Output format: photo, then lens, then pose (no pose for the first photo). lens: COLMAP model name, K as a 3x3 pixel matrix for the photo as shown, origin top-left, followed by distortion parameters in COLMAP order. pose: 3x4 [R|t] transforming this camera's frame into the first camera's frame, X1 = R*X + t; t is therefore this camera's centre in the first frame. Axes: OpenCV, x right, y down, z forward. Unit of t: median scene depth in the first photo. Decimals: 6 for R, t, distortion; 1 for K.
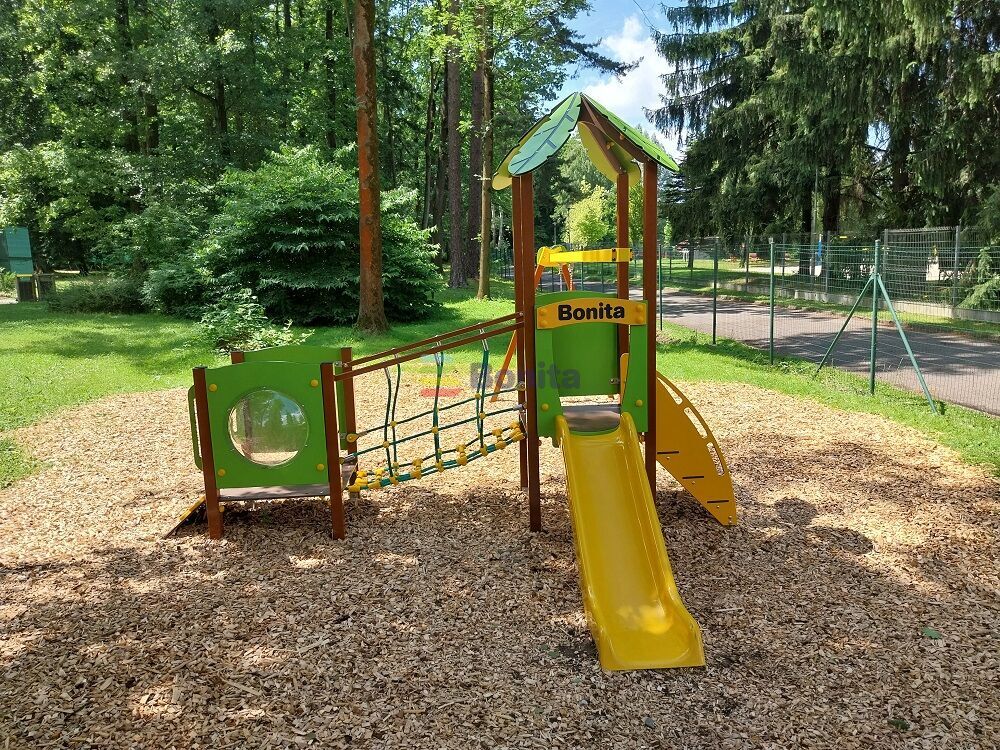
lens RADIAL K [[764.5, 0, 507.3], [0, 764.5, 420.8], [0, 0, 1]] dist [0.023748, -0.036471]
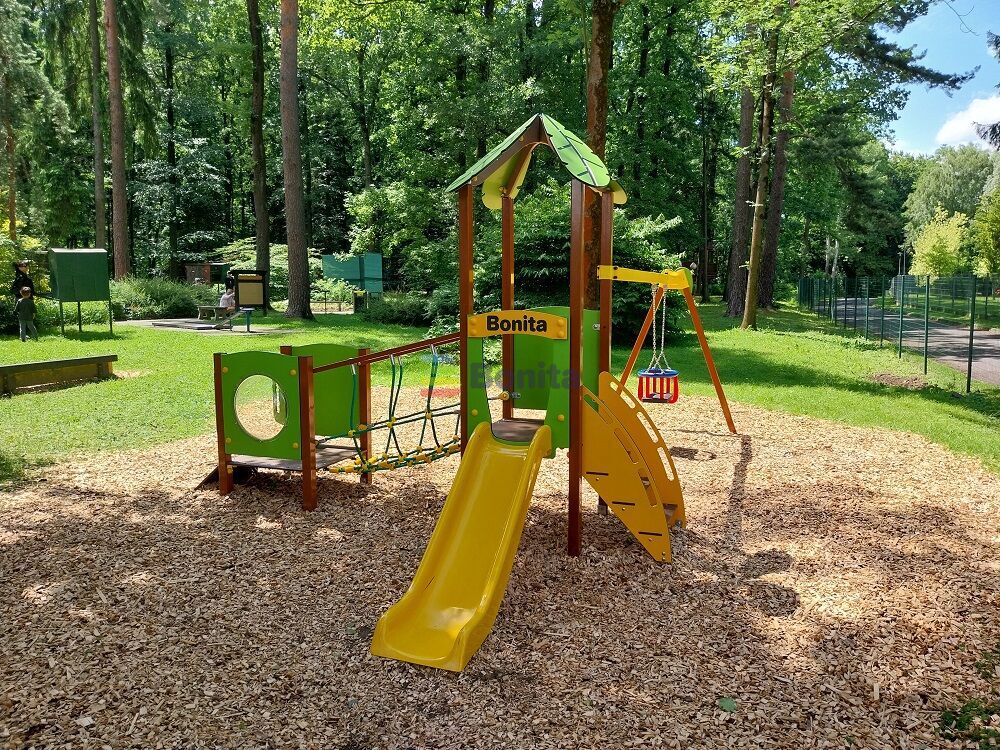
lens RADIAL K [[763.0, 0, 498.0], [0, 763.0, 408.6], [0, 0, 1]] dist [0.024563, -0.040327]
pose [[0.902618, 0.093601, -0.420143, 0.122277], [-0.115624, 0.992921, -0.027194, 0.000122], [0.414623, 0.073124, 0.907050, 0.017043]]
